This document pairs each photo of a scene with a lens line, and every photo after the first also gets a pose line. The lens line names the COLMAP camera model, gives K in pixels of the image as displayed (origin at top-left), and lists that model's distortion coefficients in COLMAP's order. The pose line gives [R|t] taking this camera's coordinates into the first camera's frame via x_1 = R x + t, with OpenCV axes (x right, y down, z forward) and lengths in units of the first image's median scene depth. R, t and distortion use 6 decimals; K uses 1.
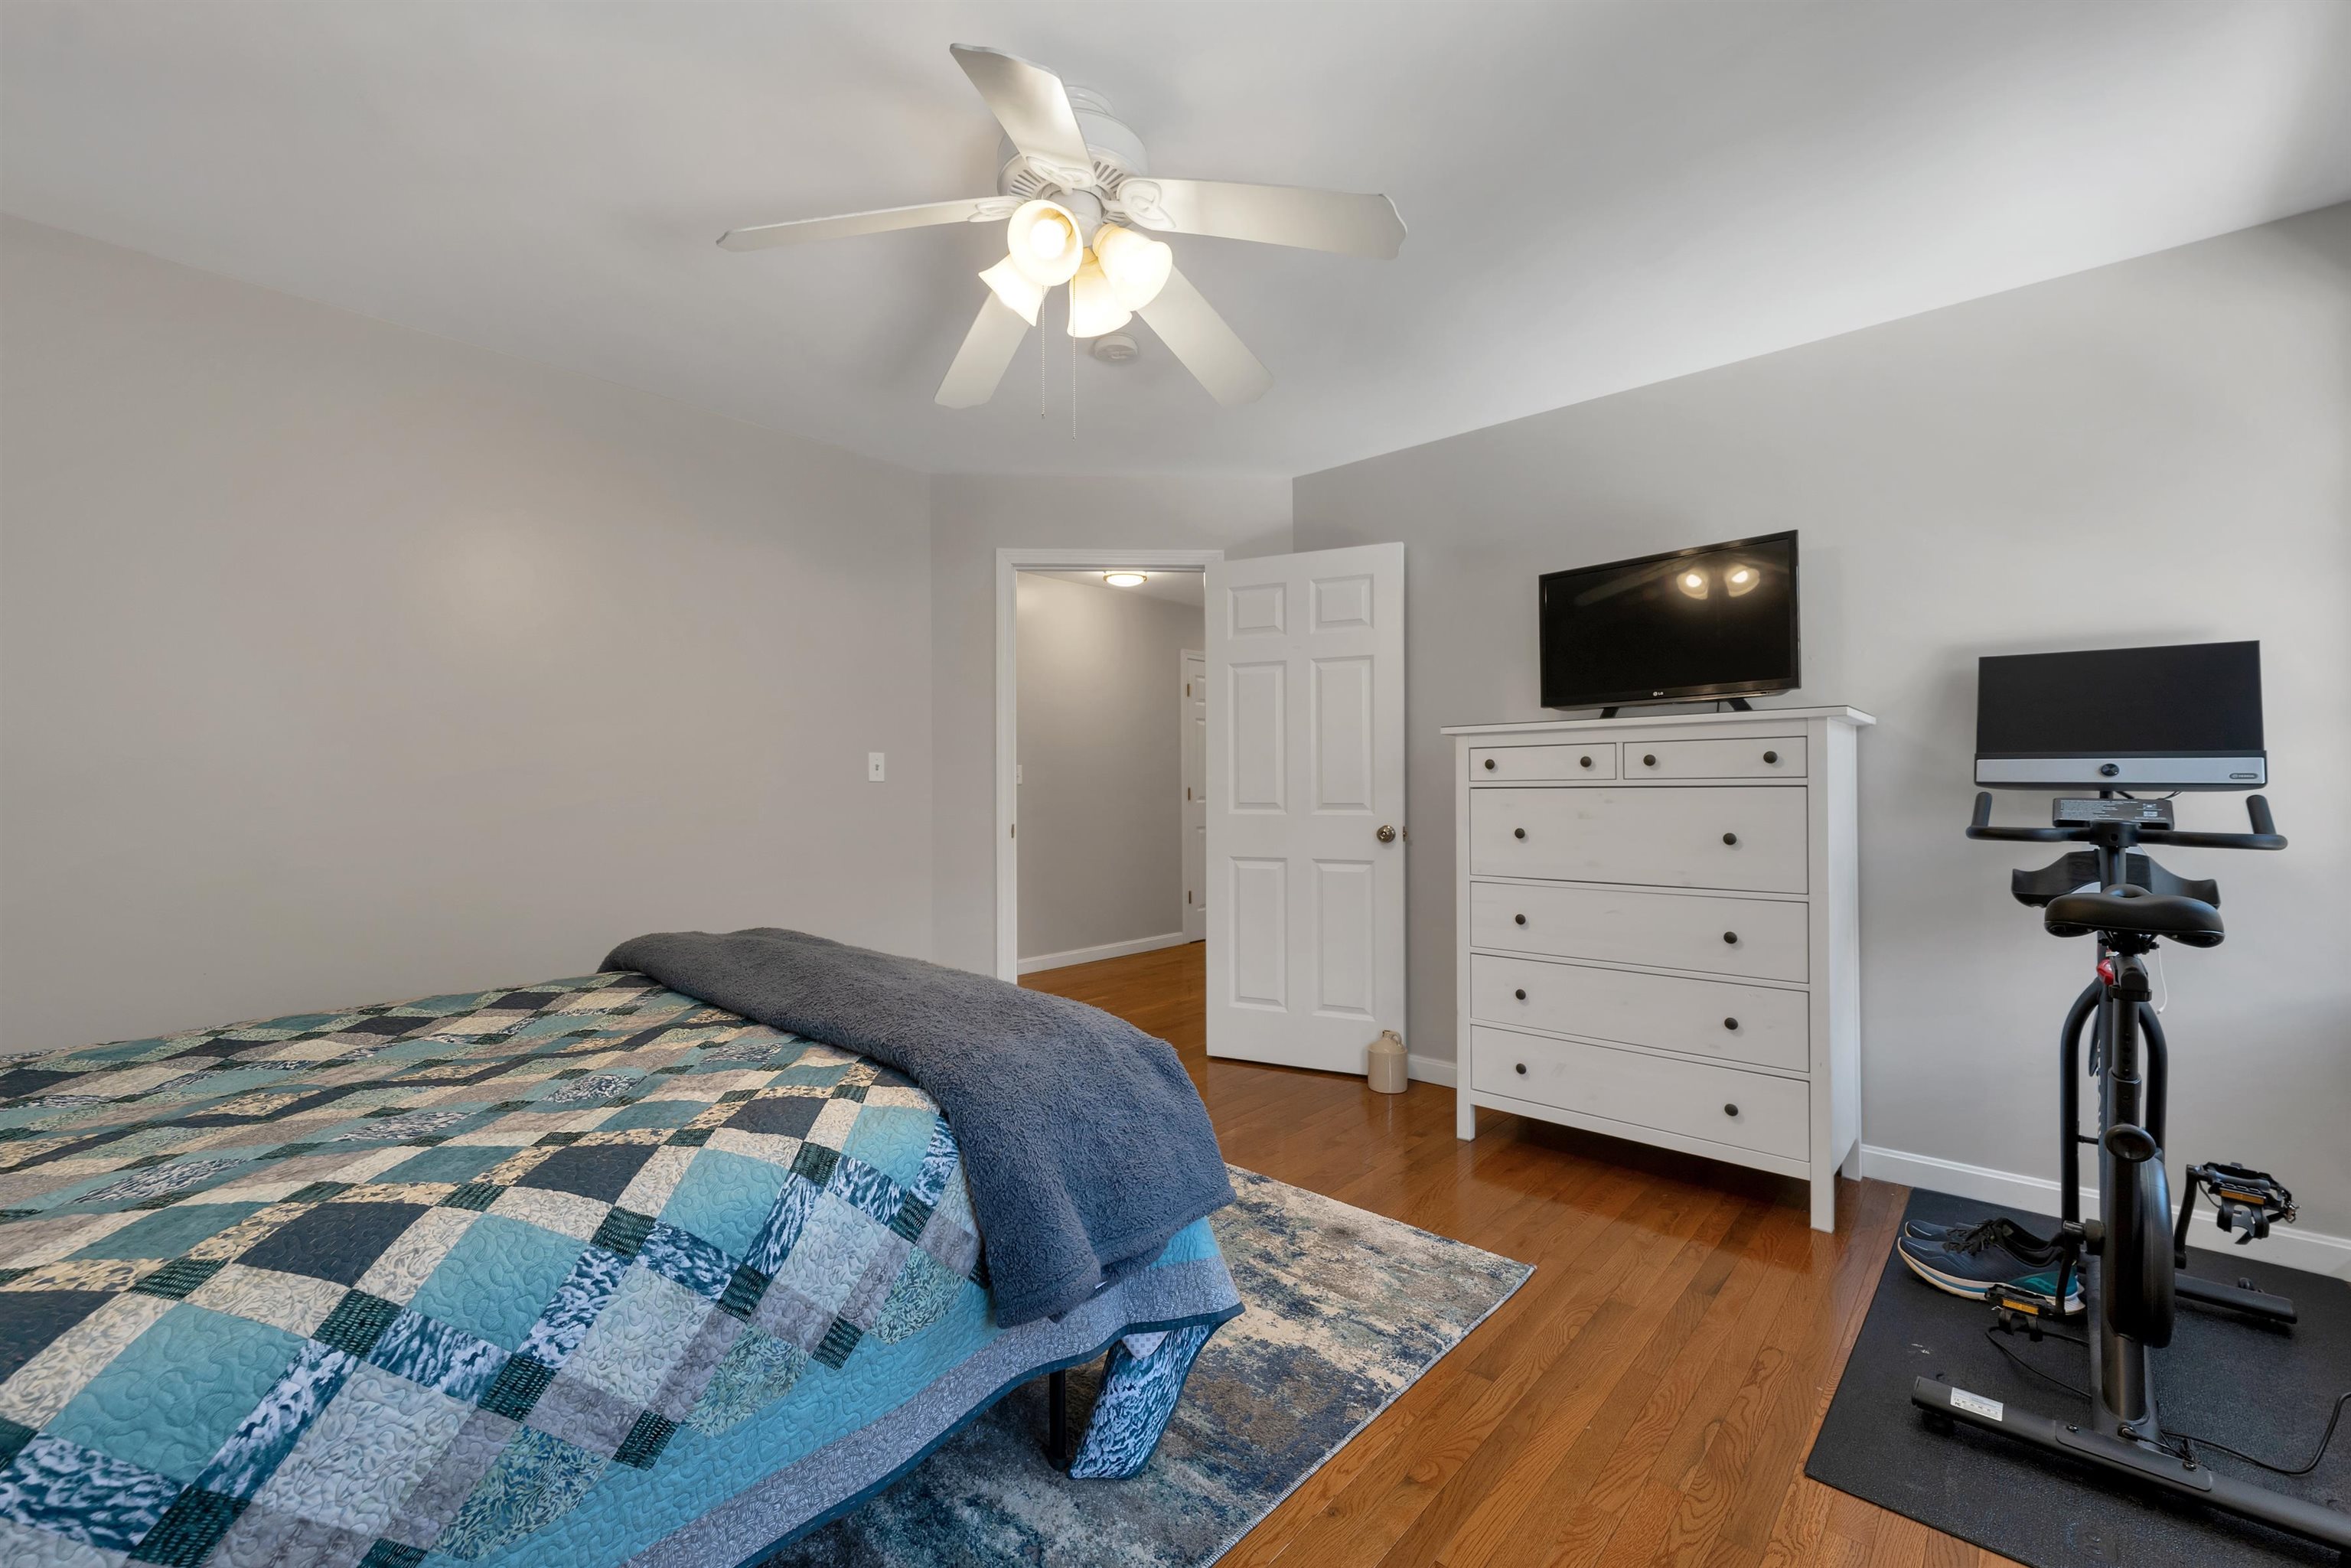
lens RADIAL K [[965.0, 0, 1168.4], [0, 965.0, 783.3], [0, 0, 1]] dist [0.001046, -0.000488]
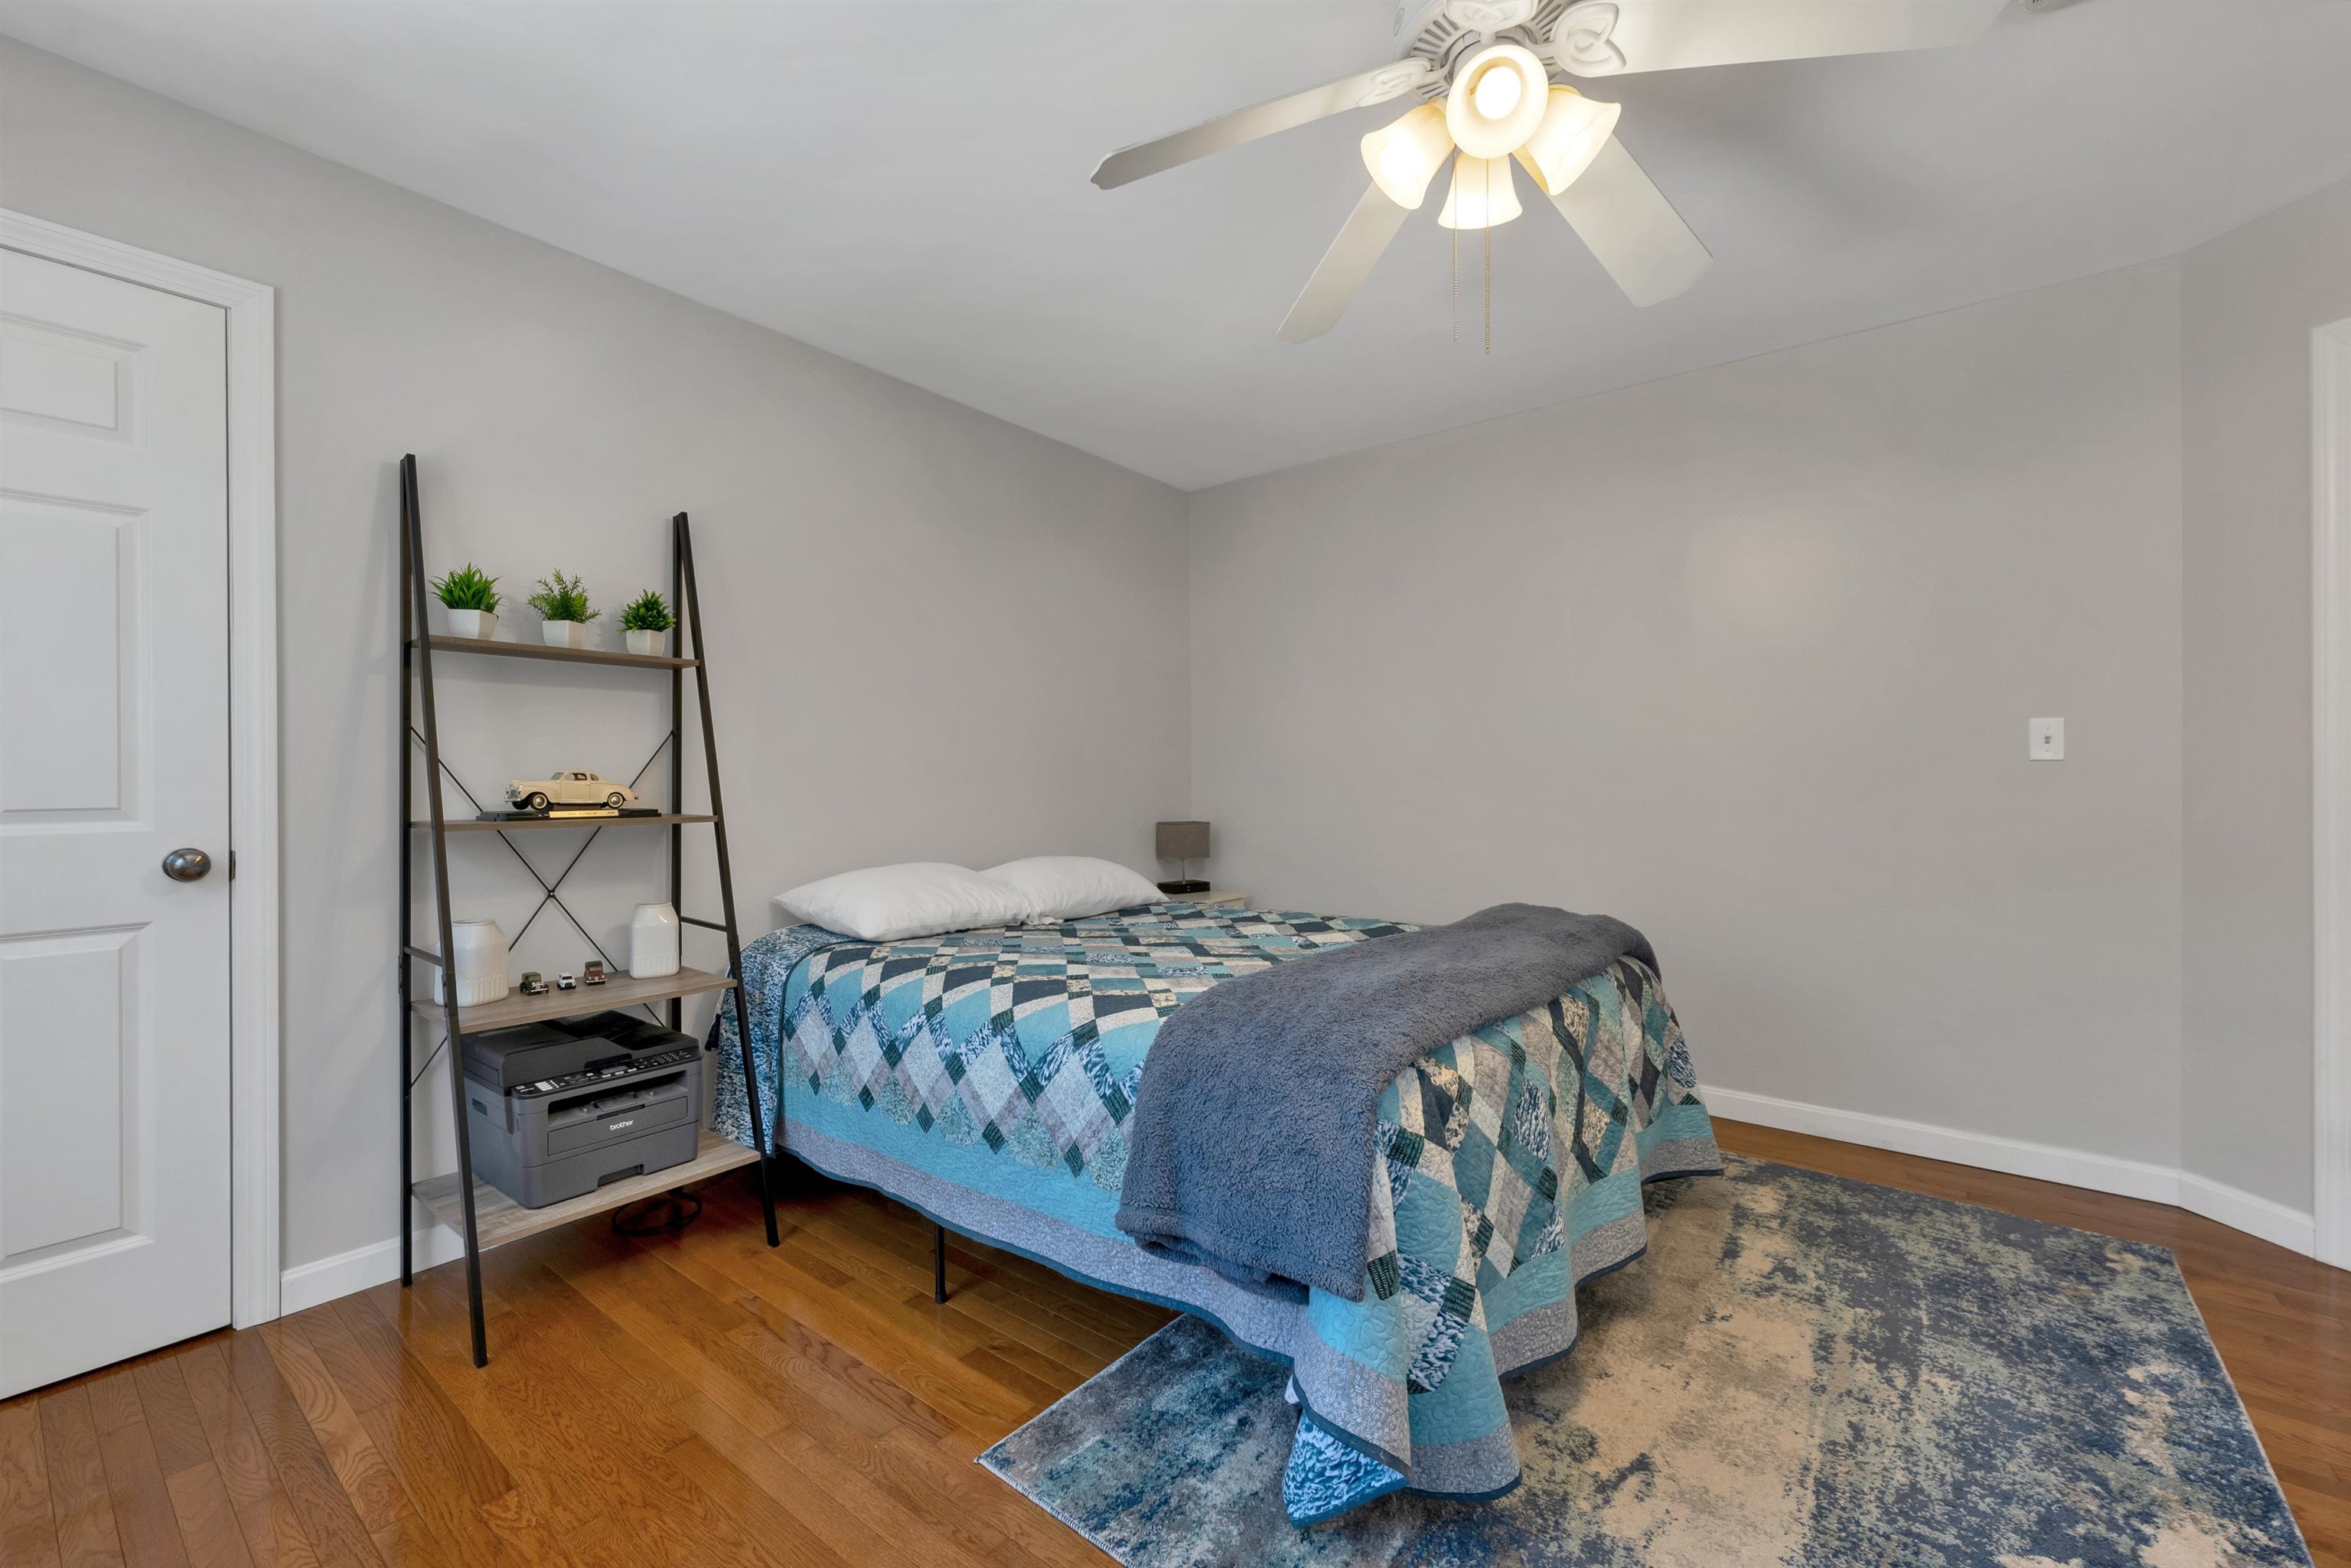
lens RADIAL K [[965.0, 0, 1168.4], [0, 965.0, 783.3], [0, 0, 1]] dist [0.001046, -0.000488]
pose [[0.051189, 0.007184, -0.998663, 1.123300], [0.011013, 0.999909, 0.007757, 0.007860], [0.998628, -0.011396, 0.051105, 1.094646]]
